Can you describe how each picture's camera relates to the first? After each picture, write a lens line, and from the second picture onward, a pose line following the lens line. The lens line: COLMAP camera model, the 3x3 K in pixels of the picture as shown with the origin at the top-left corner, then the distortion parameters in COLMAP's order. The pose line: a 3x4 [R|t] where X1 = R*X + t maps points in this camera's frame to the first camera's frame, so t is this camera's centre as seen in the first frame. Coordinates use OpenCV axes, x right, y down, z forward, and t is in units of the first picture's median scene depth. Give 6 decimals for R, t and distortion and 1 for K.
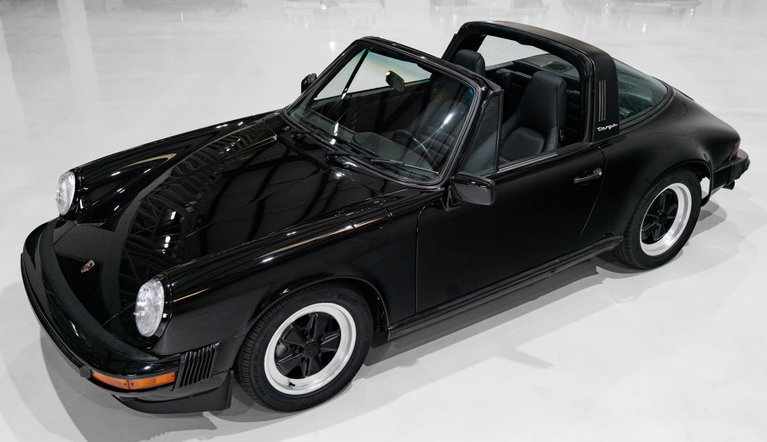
lens RADIAL K [[763.6, 0, 383.5], [0, 763.6, 221.0], [0, 0, 1]] dist [-0.006366, -0.002732]
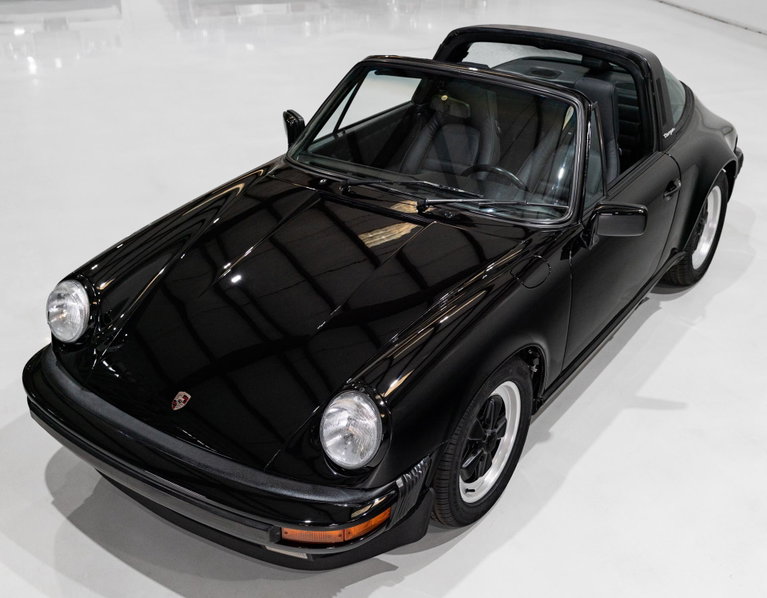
lens RADIAL K [[929.9, 0, 383.5], [0, 929.9, 299.0], [0, 0, 1]] dist [-0.008824, 0.013135]
pose [[0.930906, -0.169389, 0.323606, -0.428948], [0.161422, 0.985540, 0.051517, -0.043888], [-0.327653, 0.004280, 0.944788, 0.089897]]
